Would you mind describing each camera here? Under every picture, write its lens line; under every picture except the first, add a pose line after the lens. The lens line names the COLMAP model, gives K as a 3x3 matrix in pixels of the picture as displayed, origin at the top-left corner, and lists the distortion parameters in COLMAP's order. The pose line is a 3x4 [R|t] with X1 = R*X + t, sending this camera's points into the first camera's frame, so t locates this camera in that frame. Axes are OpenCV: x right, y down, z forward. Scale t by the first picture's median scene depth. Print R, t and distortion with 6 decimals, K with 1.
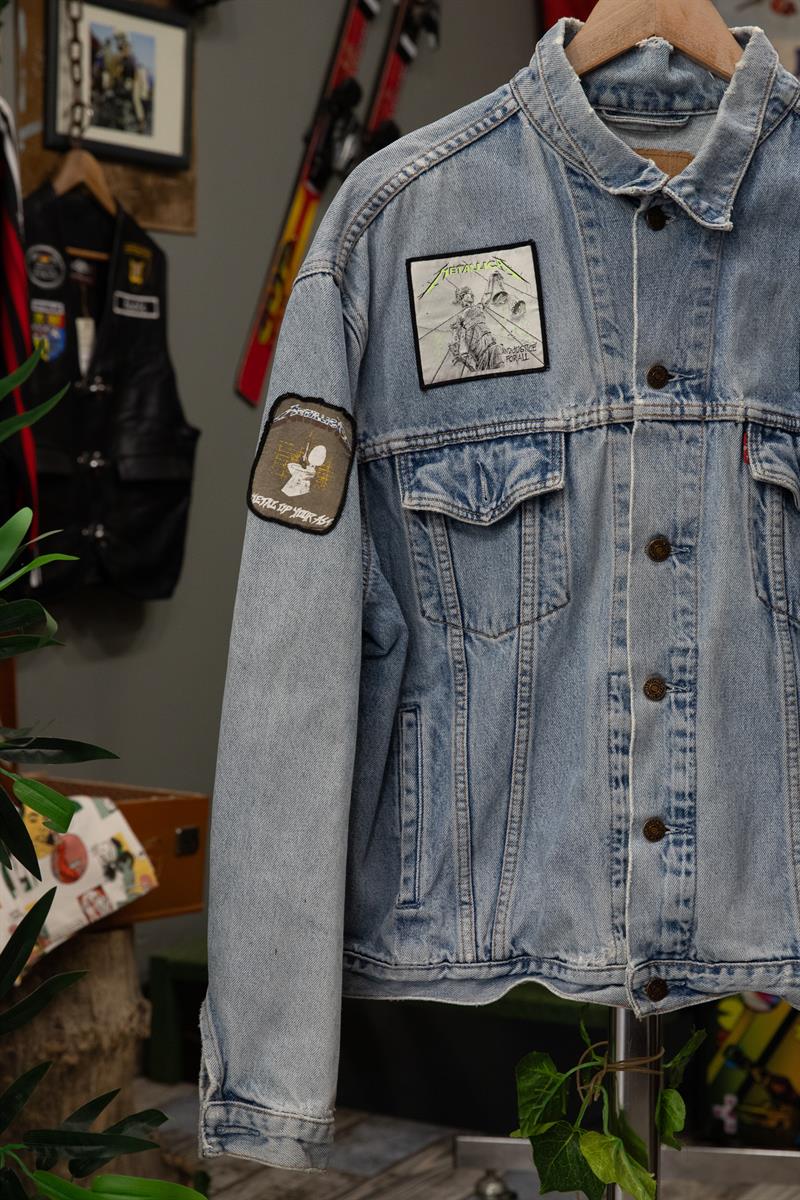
lens RADIAL K [[2147.9, 0, 409.4], [0, 2147.9, 608.3], [0, 0, 1]] dist [0.153528, 0.000000]
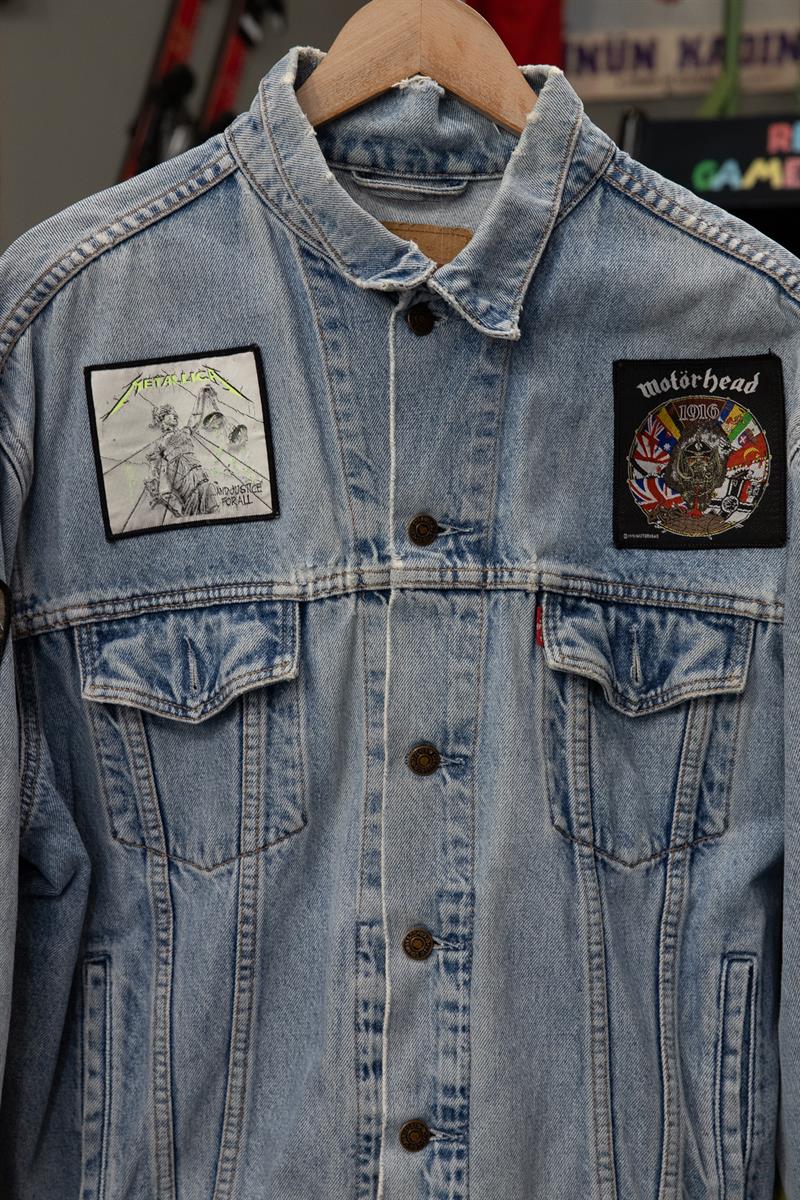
lens RADIAL K [[2147.9, 0, 409.0], [0, 2147.9, 608.2], [0, 0, 1]] dist [0.153528, 0.000000]
pose [[0.999068, 0.007162, 0.042566, 0.077715], [-0.007883, 0.999828, 0.016784, -0.091506], [-0.042439, -0.017104, 0.998953, 0.251880]]
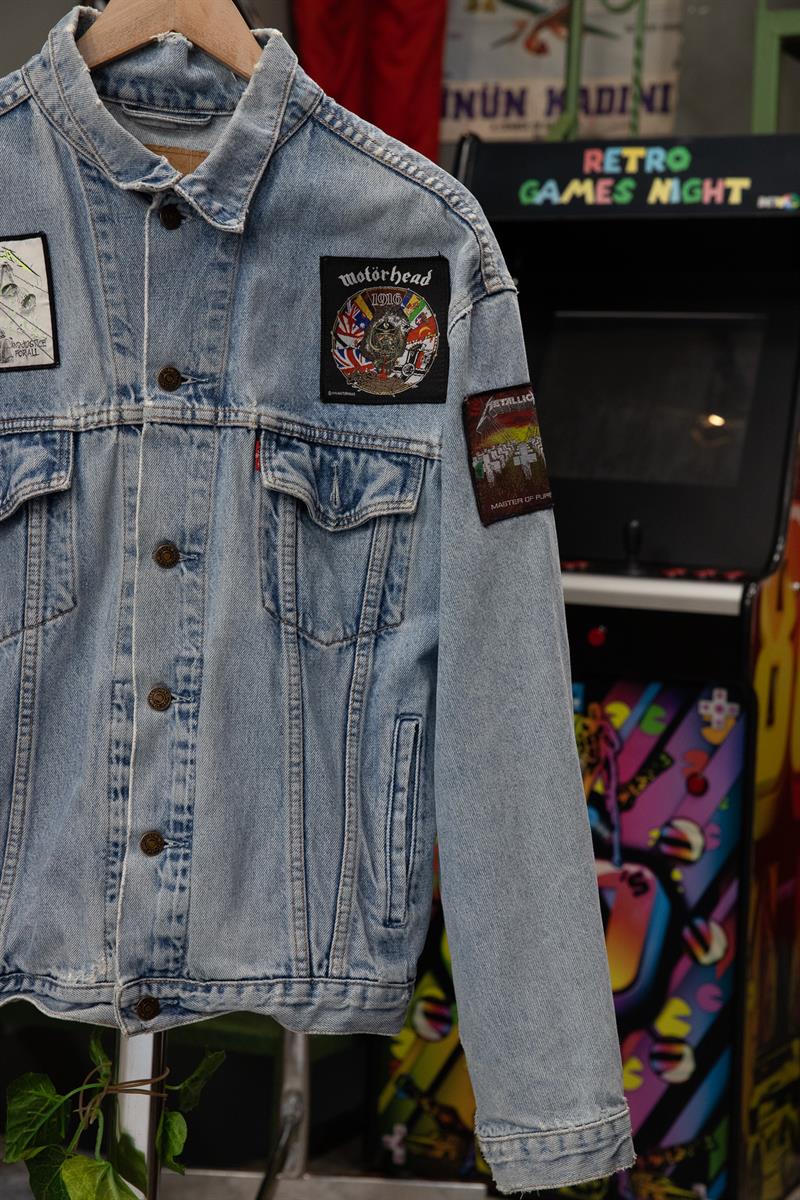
lens RADIAL K [[2147.9, 0, 409.5], [0, 2147.9, 607.2], [0, 0, 1]] dist [0.153528, 0.000000]
pose [[0.997057, 0.032898, 0.069242, 0.157158], [-0.031802, 0.999352, -0.016871, 0.008845], [-0.069752, 0.014620, 0.997457, 0.019548]]
